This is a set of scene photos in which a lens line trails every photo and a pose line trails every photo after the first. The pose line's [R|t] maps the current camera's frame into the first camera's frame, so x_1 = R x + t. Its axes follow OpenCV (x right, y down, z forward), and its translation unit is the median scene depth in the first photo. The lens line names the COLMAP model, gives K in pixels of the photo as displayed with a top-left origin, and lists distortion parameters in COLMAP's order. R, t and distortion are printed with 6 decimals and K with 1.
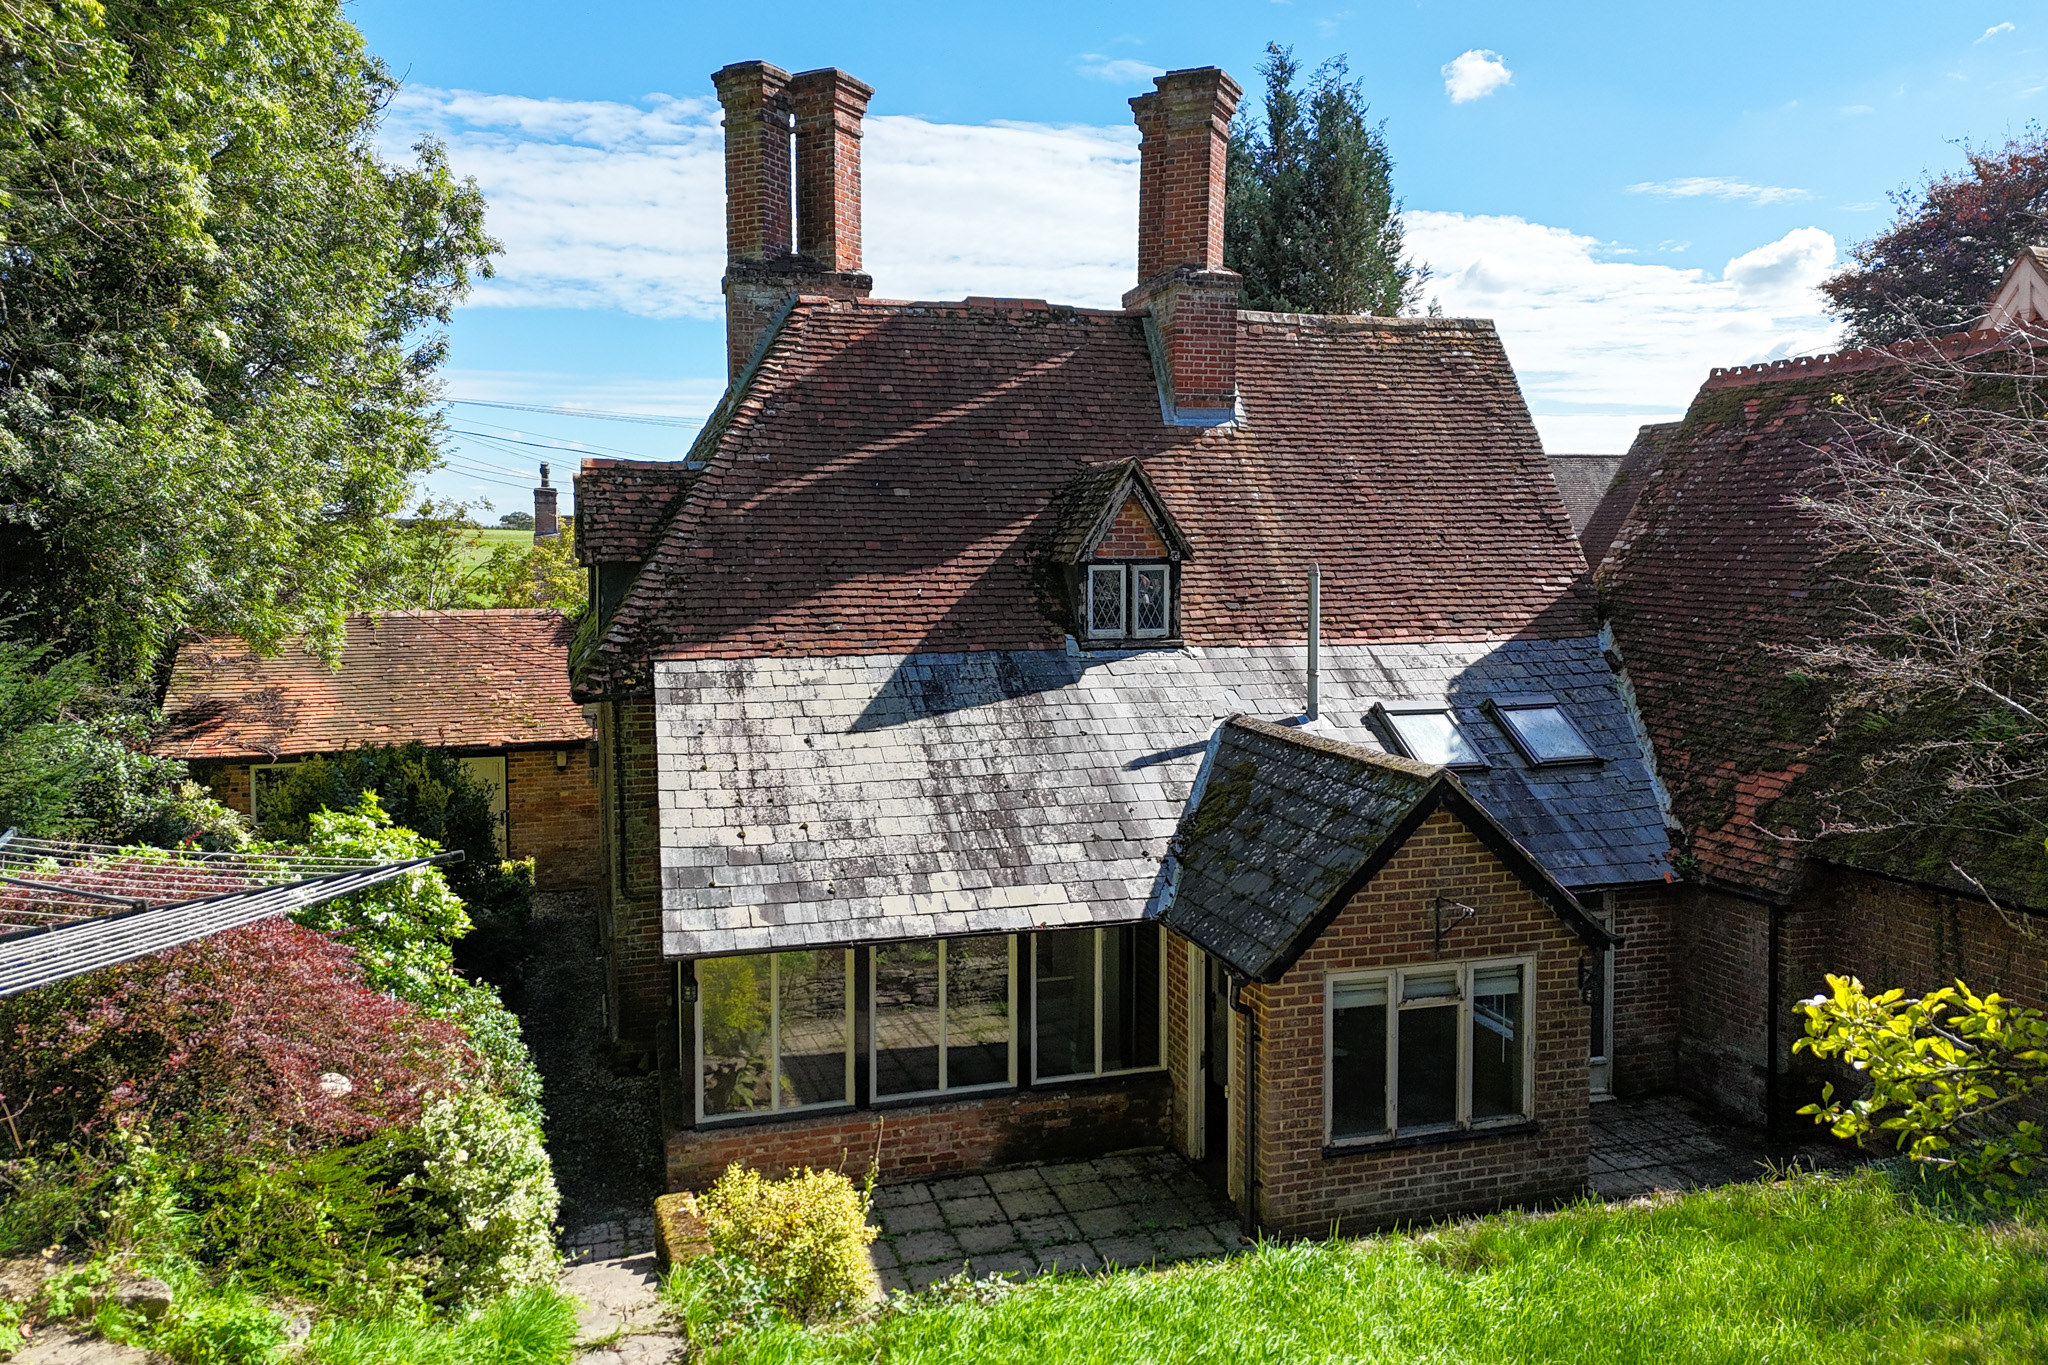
lens RADIAL K [[1757.8, 0, 1021.5], [0, 1757.8, 720.3], [0, 0, 1]] dist [0.125338, -0.209814]
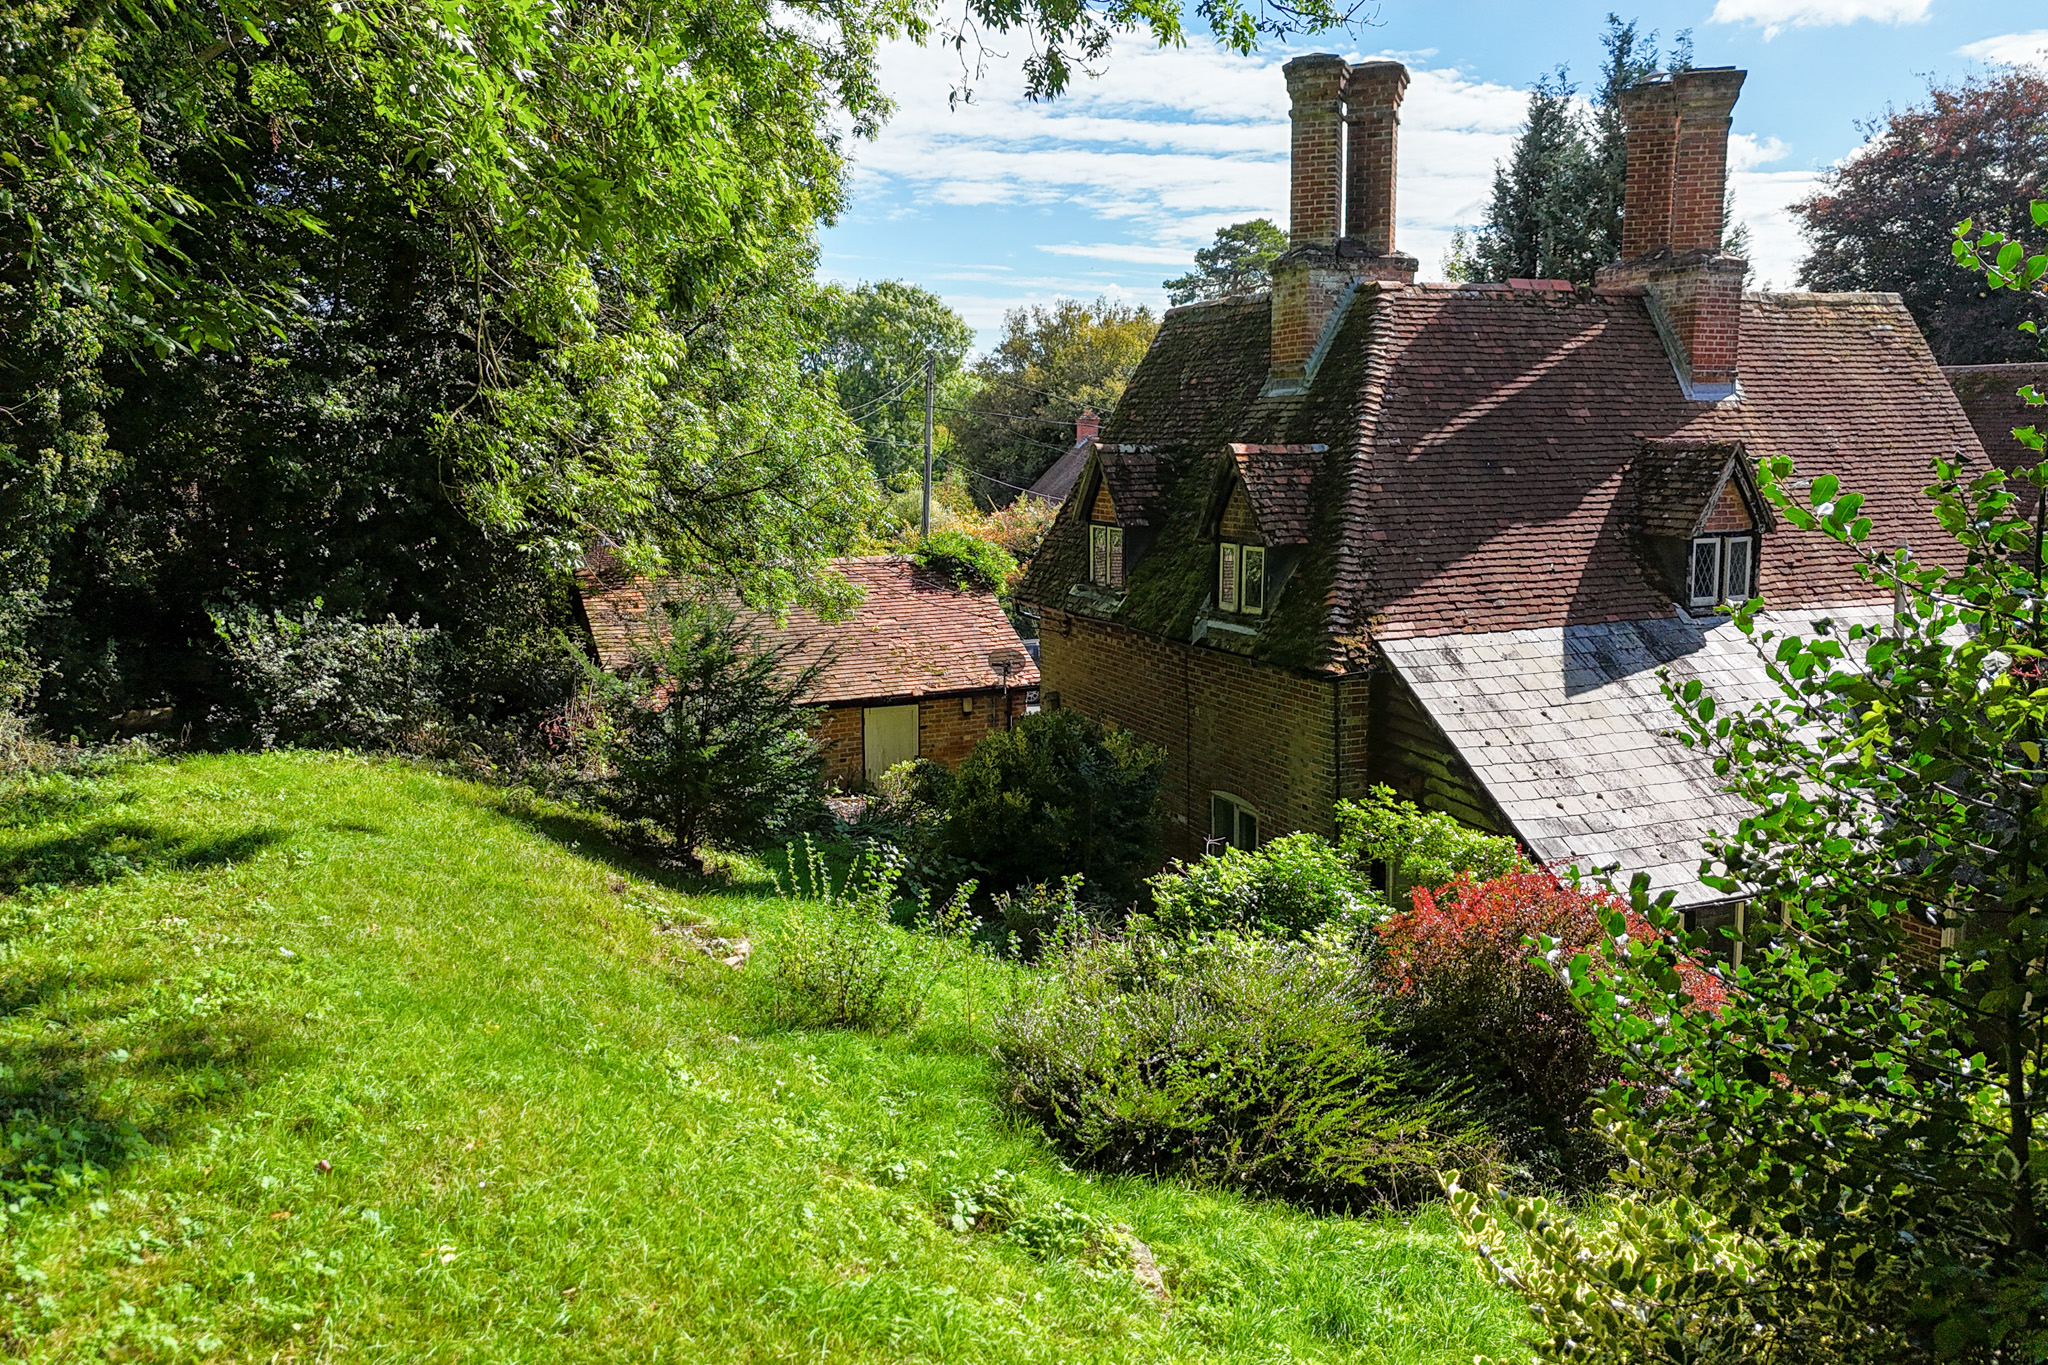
lens RADIAL K [[1757.8, 0, 1021.5], [0, 1757.8, 720.3], [0, 0, 1]] dist [0.125338, -0.209814]
pose [[0.990925, -0.022536, 0.132515, -0.516660], [0.013563, 0.997577, 0.068236, -0.056069], [-0.133732, -0.065819, 0.988829, -0.045913]]
